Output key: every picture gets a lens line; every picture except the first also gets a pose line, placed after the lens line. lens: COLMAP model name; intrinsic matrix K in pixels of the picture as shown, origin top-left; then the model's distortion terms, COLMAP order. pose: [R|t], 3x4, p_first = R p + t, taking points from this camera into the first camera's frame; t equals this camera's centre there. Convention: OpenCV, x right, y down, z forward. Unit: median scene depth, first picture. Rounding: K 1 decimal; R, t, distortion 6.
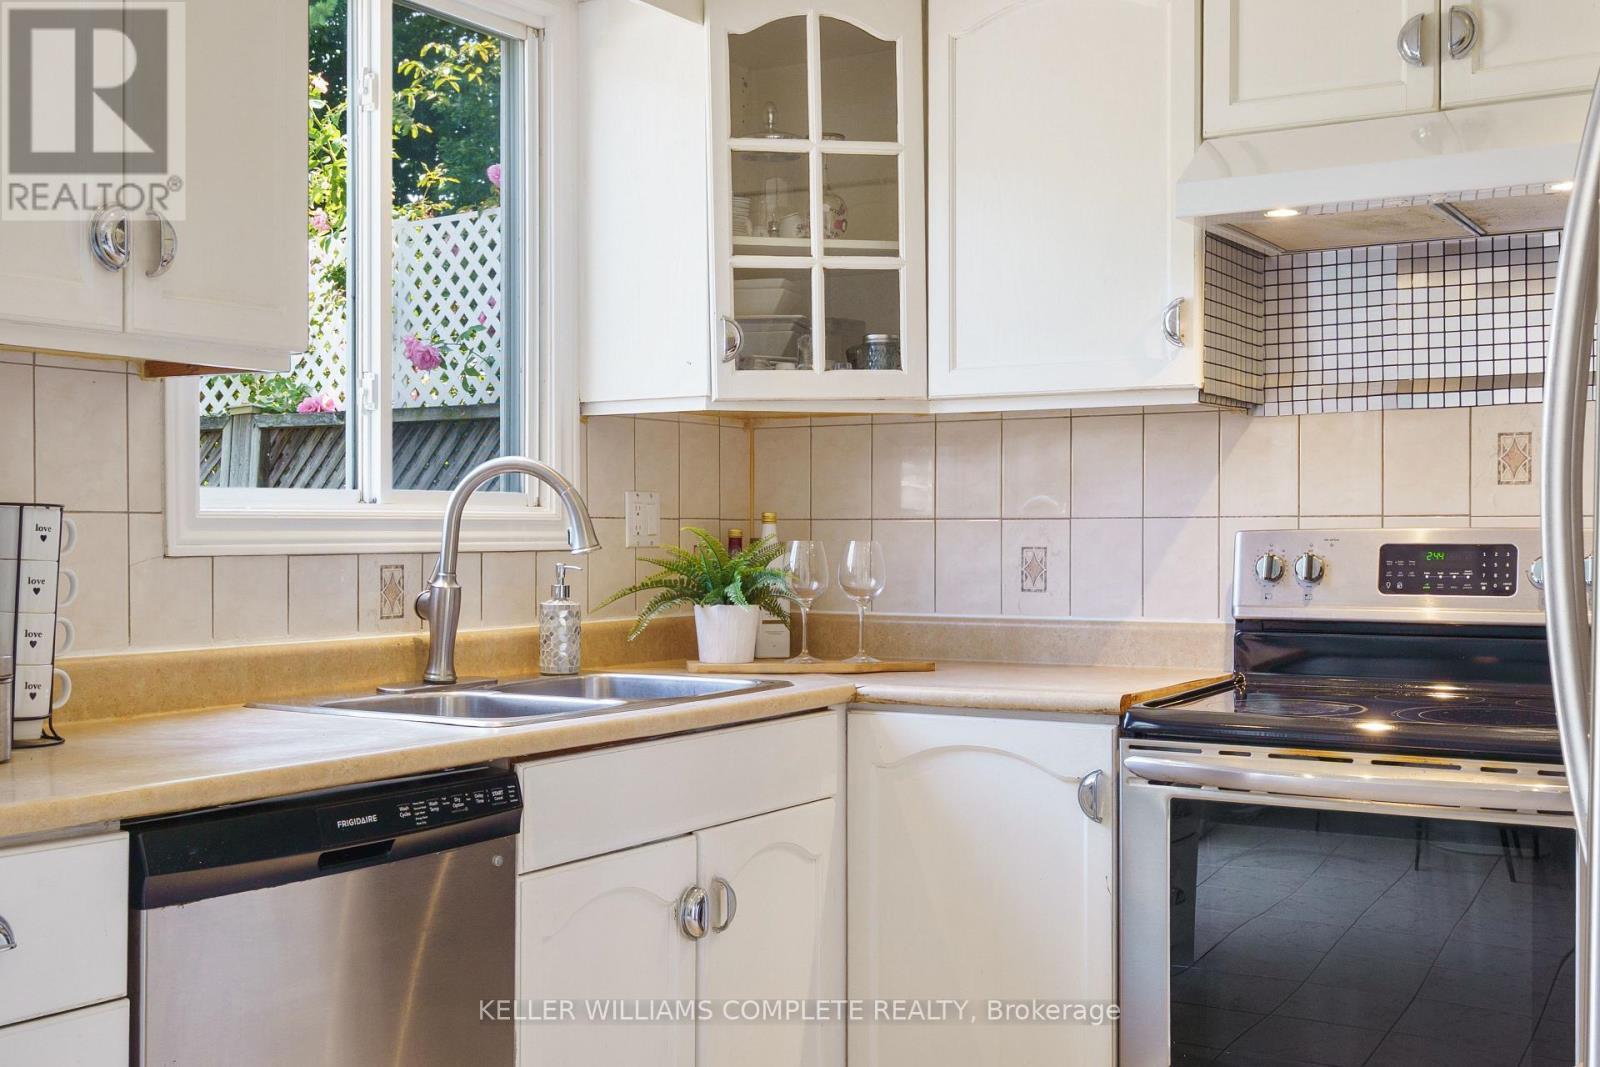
lens RADIAL K [[1815.7, 0, 799.1], [0, 1815.7, 587.9], [0, 0, 1]] dist [0.045550, 0.023174]
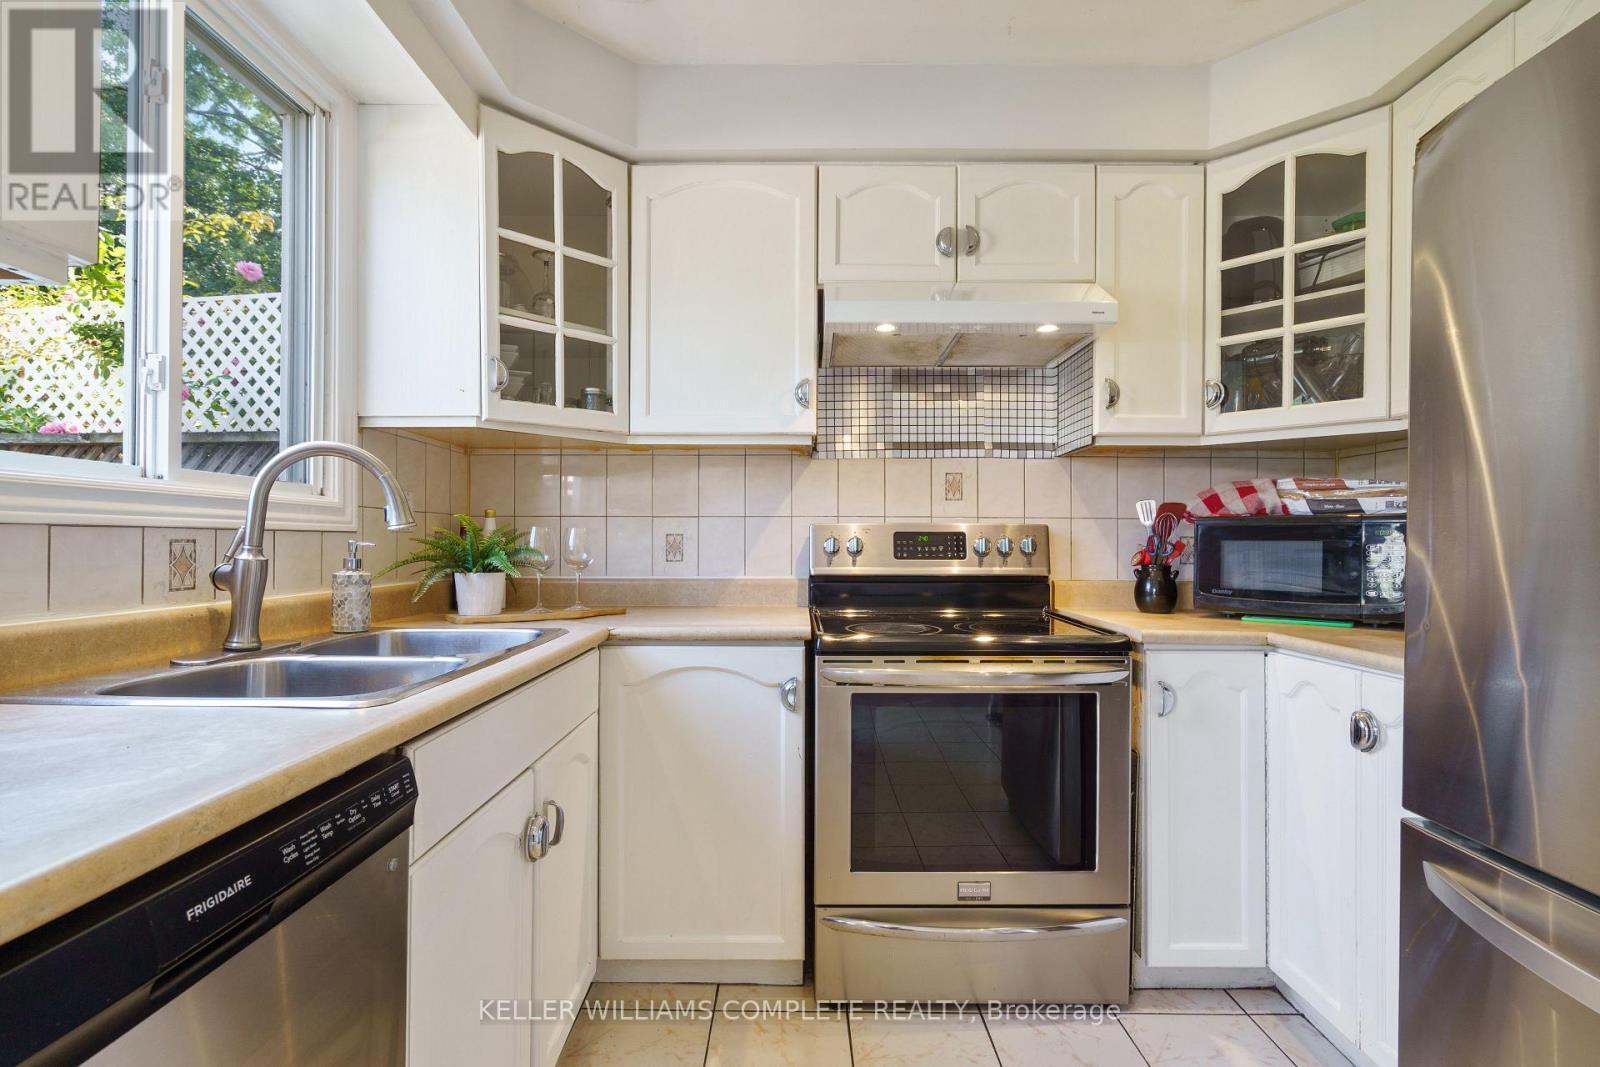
lens RADIAL K [[739.7, 0, 801.3], [0, 739.7, 544.5], [0, 0, 1]] dist [0.000112, 0.001450]
pose [[0.856294, 0.002016, 0.516486, -0.132171], [0.013242, 0.999578, -0.025856, 0.005979], [-0.516320, 0.028980, 0.855905, 0.431316]]
